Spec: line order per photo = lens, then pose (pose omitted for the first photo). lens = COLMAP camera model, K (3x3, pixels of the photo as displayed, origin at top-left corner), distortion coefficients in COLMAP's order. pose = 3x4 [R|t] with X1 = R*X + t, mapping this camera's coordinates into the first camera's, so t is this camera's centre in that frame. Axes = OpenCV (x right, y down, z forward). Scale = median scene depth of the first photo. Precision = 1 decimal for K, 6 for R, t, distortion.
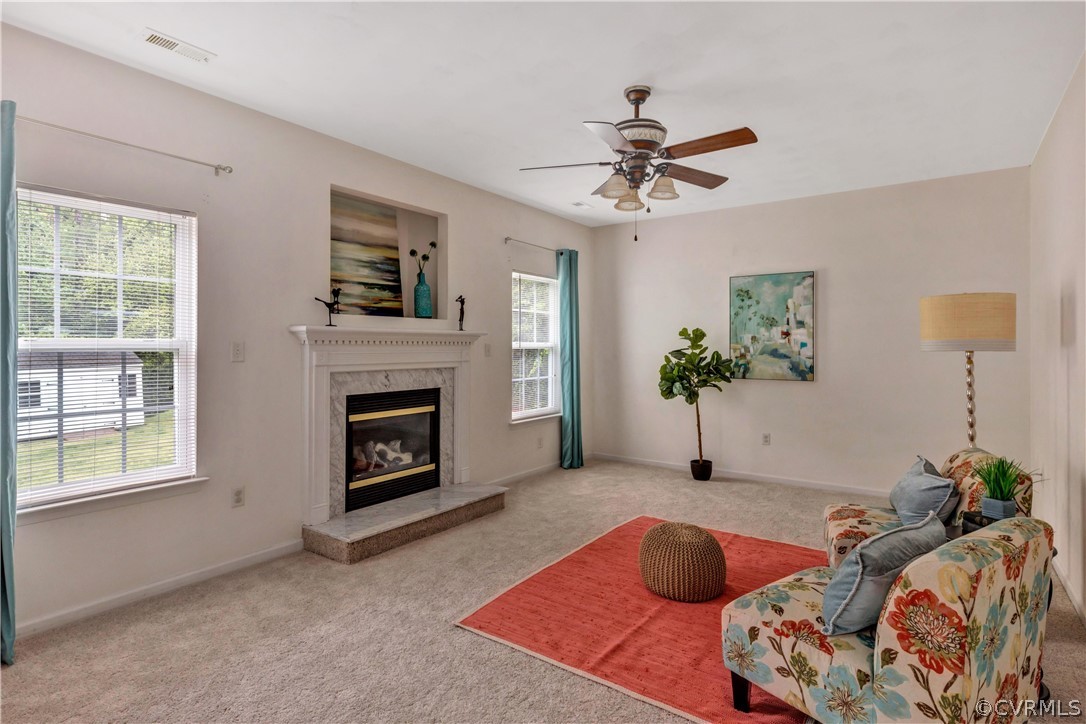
lens RADIAL K [[541.1, 0, 541.5], [0, 541.1, 357.0], [0, 0, 1]] dist [-0.000858, 0.000708]
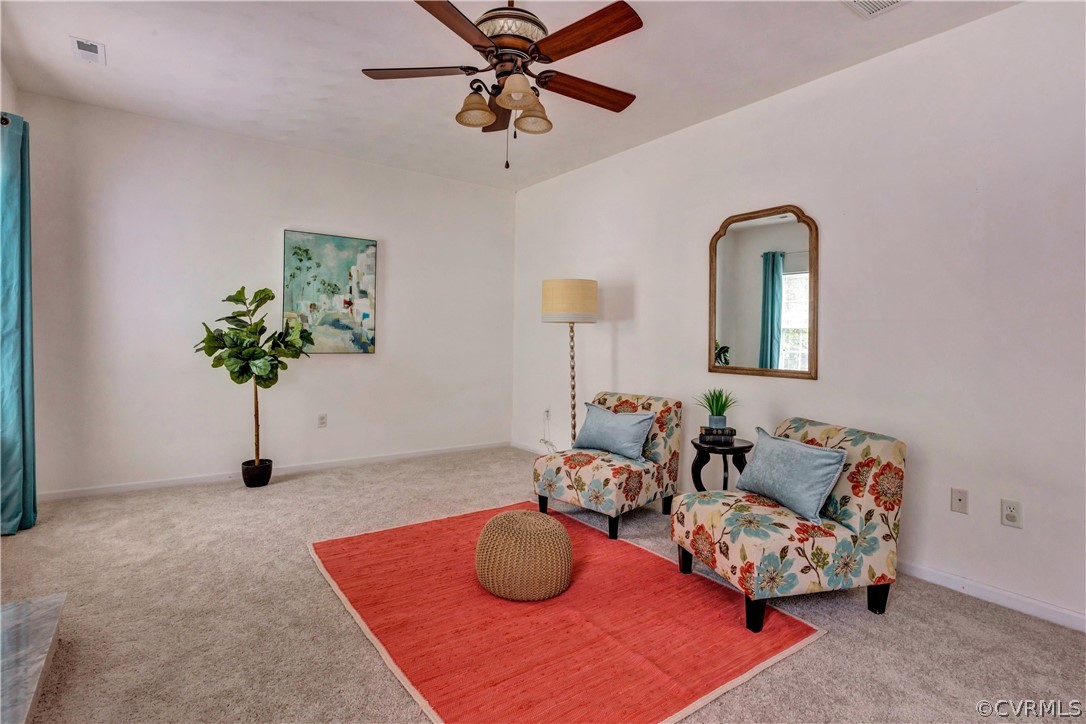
lens RADIAL K [[541.1, 0, 519.8], [0, 541.1, 343.9], [0, 0, 1]] dist [-0.000858, 0.000708]
pose [[0.337407, -0.007416, 0.941330, -0.324122], [-0.000760, 0.999966, 0.008150, 0.019232], [-0.941359, -0.003465, 0.337390, 0.415840]]
